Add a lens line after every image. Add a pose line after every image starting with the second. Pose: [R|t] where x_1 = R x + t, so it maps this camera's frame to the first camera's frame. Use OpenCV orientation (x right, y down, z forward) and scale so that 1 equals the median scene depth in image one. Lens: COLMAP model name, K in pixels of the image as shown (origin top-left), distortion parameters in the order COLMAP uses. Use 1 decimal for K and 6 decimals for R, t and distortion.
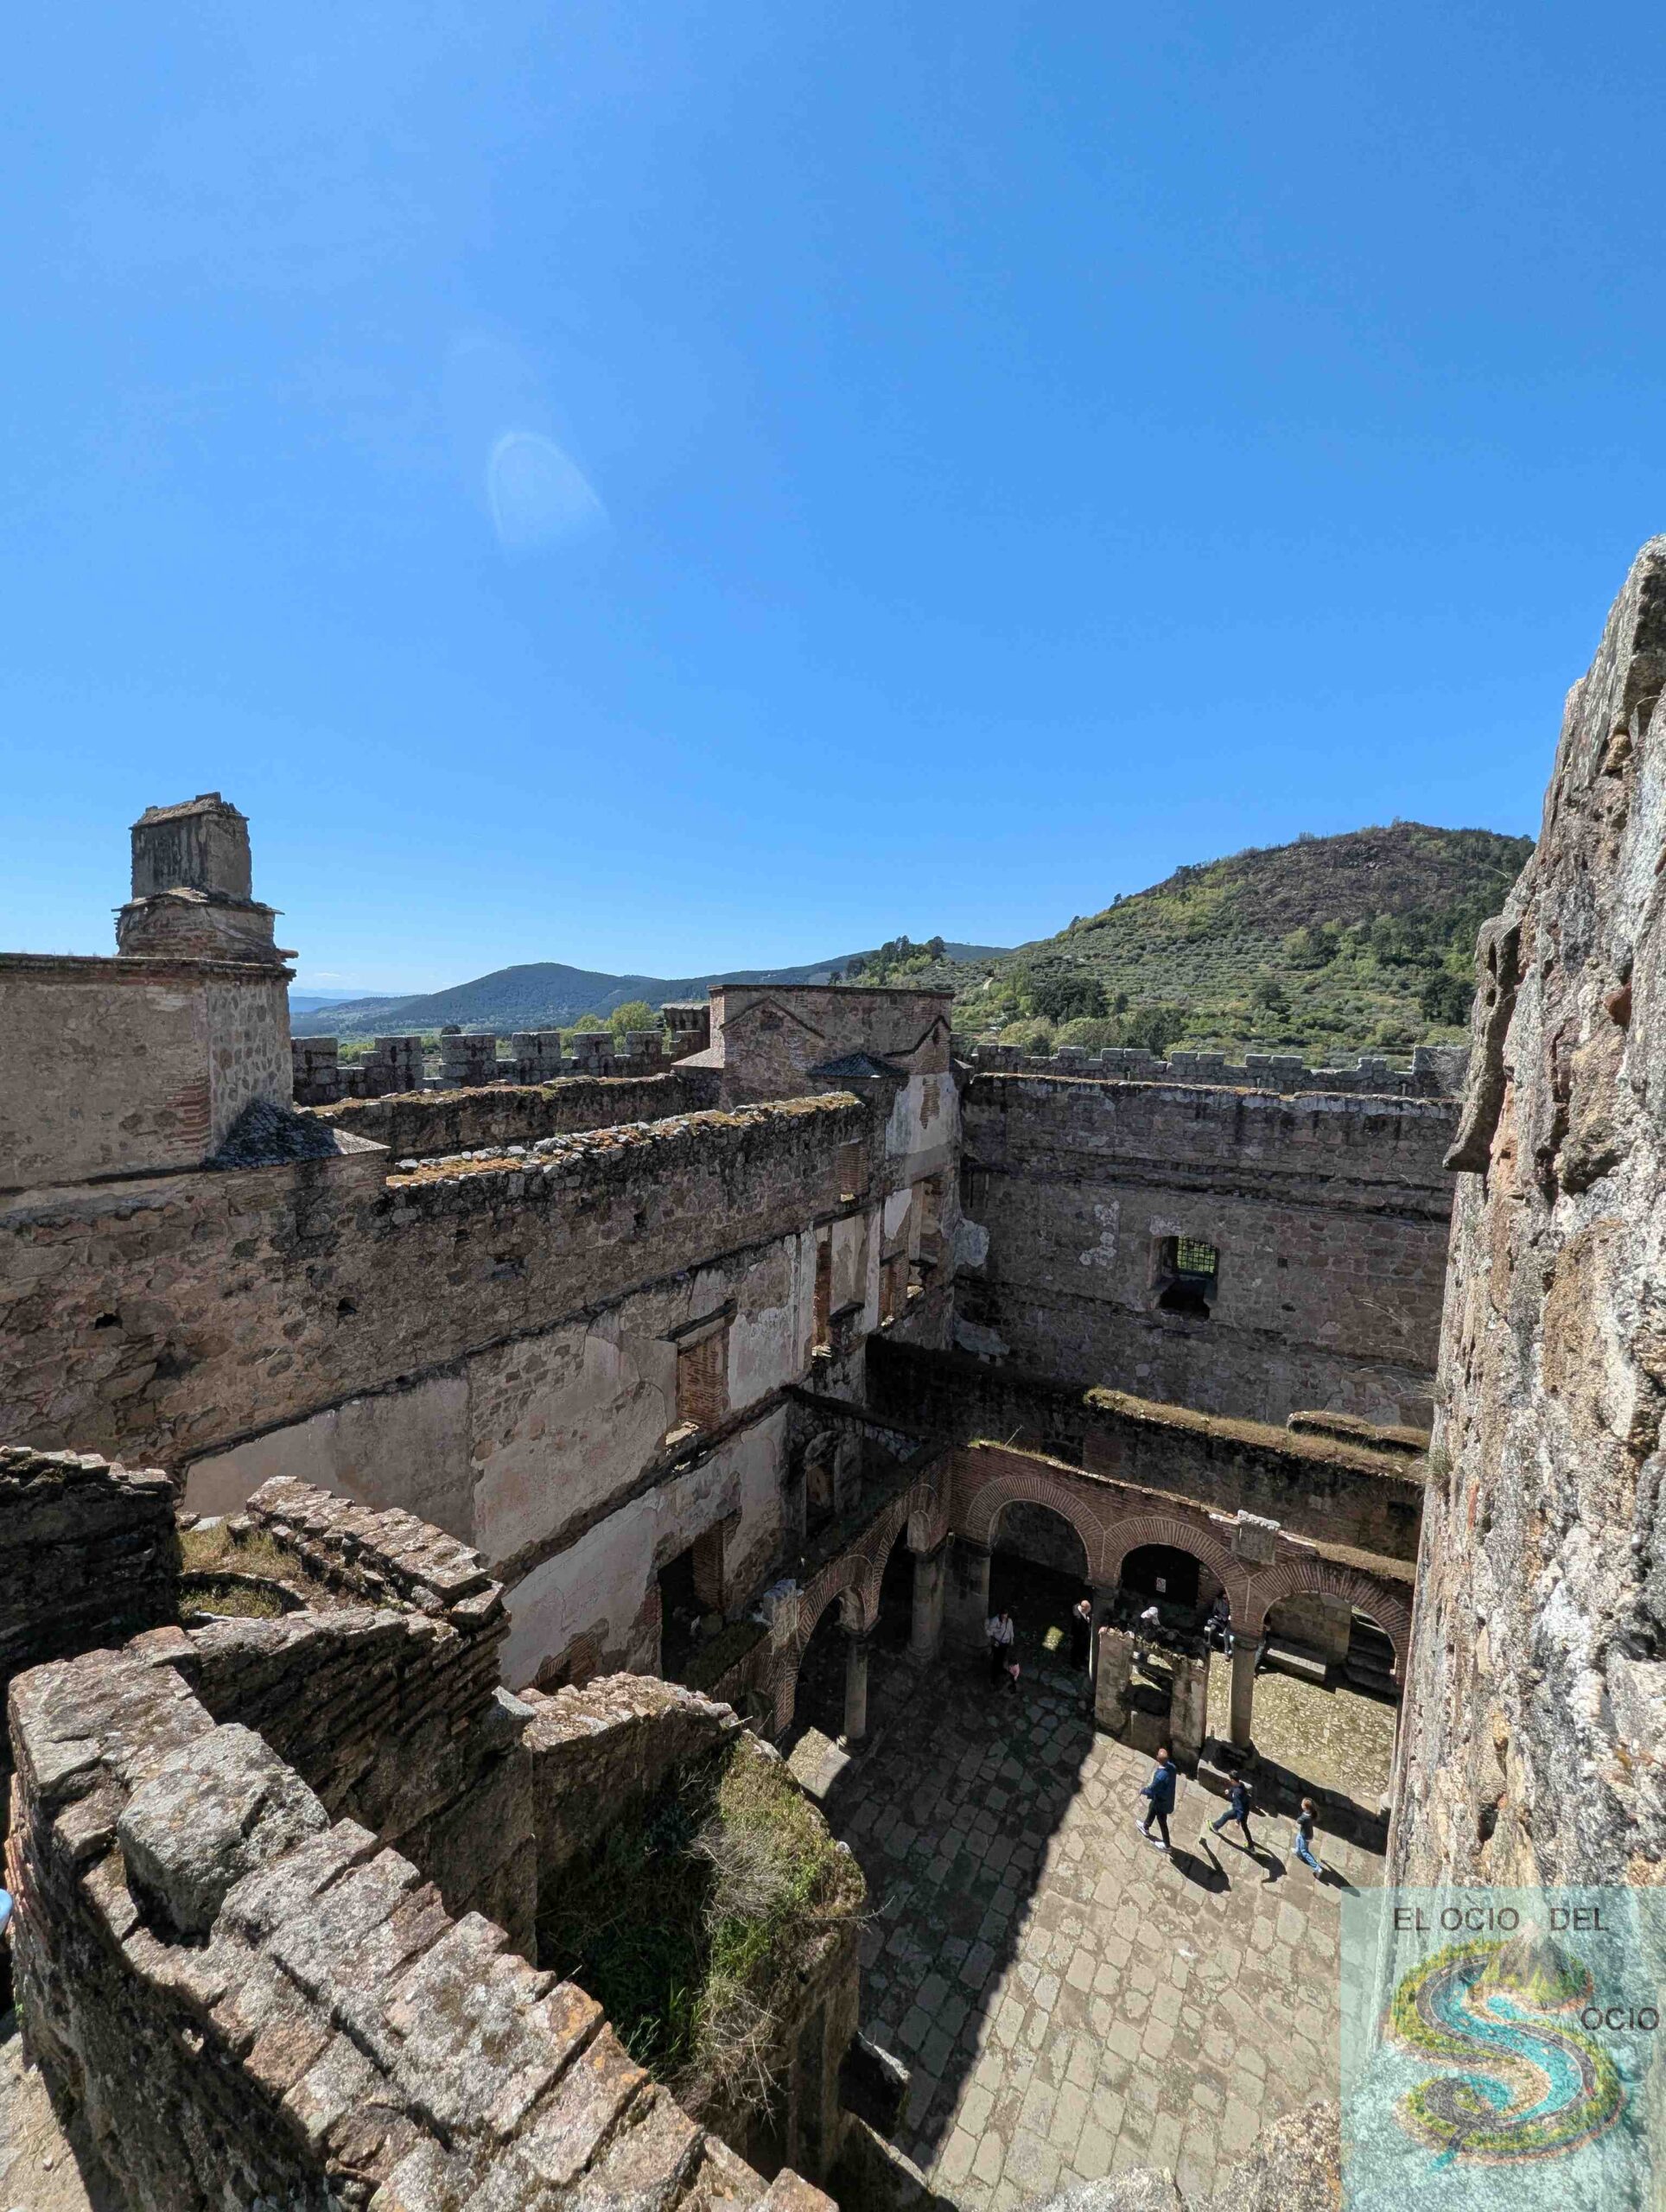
lens RADIAL K [[908.0, 0, 826.4], [0, 908.0, 1115.1], [0, 0, 1]] dist [-0.004930, -0.000307]
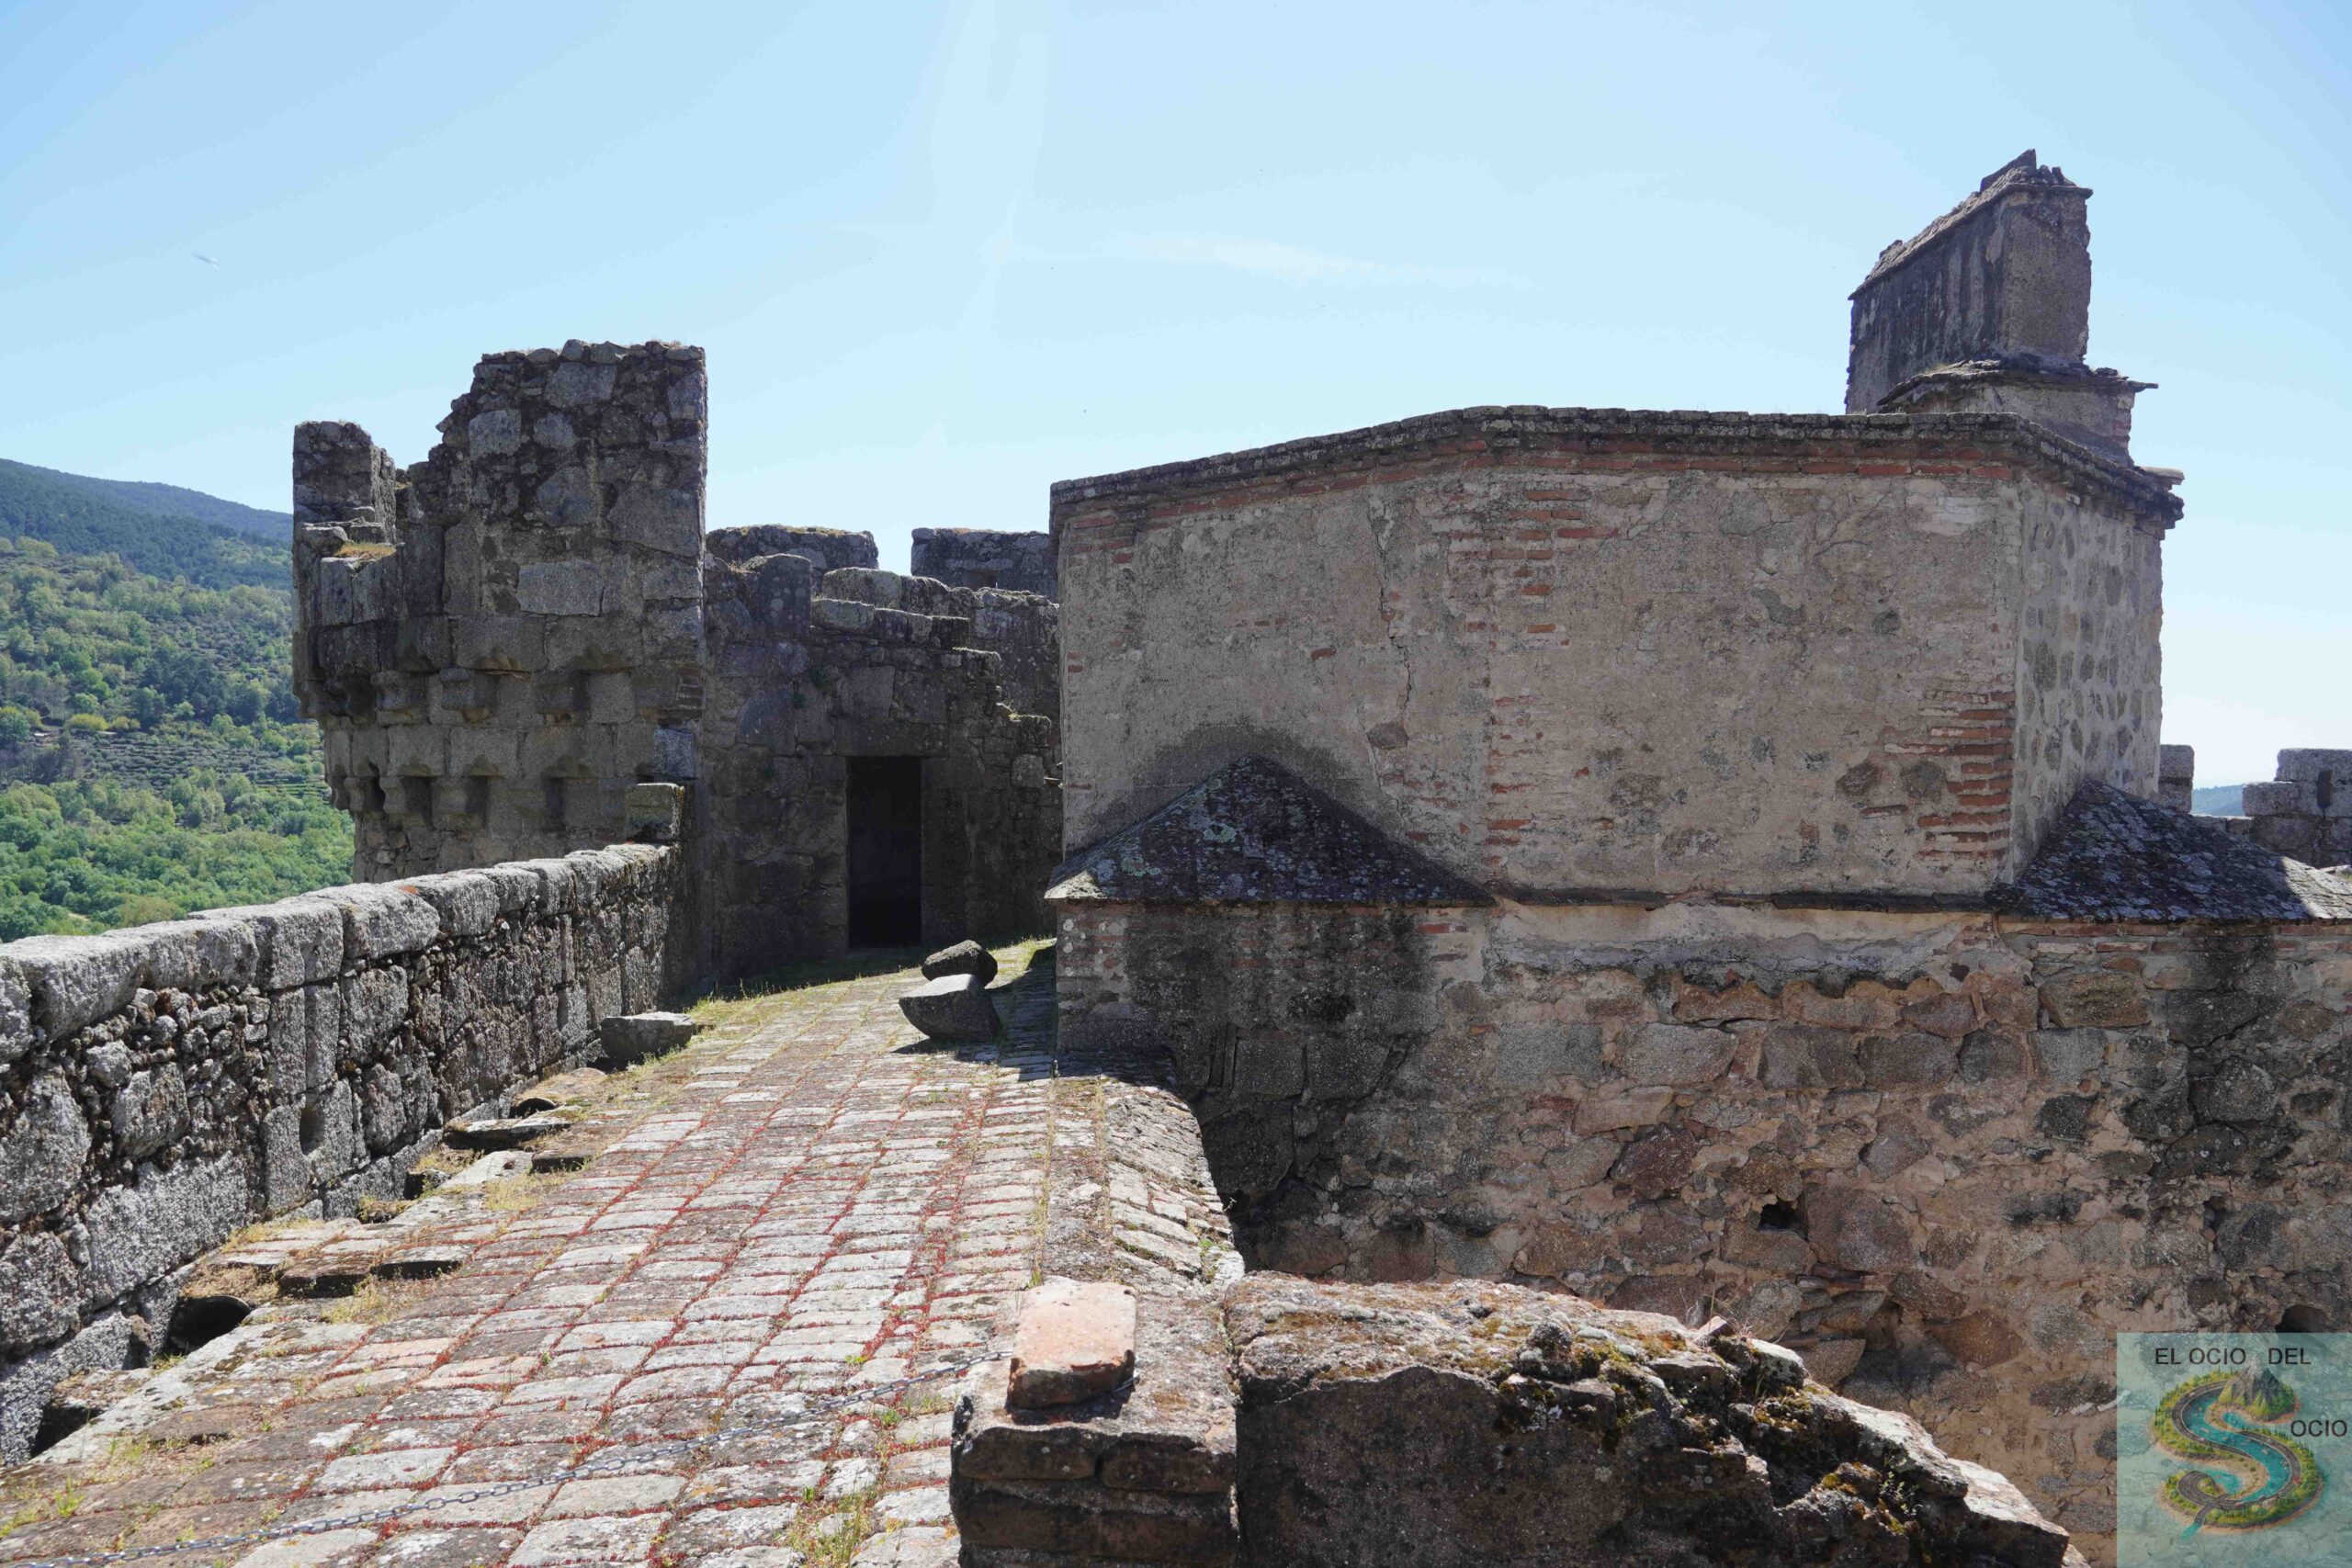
lens RADIAL K [[1719.8, 0, 1177.6], [0, 1719.8, 782.8], [0, 0, 1]] dist [0.009068, 0.005774]
pose [[0.559132, -0.015414, -0.828935, -0.224216], [-0.093635, 0.992256, -0.081610, 0.103308], [0.823774, 0.123248, 0.553359, 0.221961]]
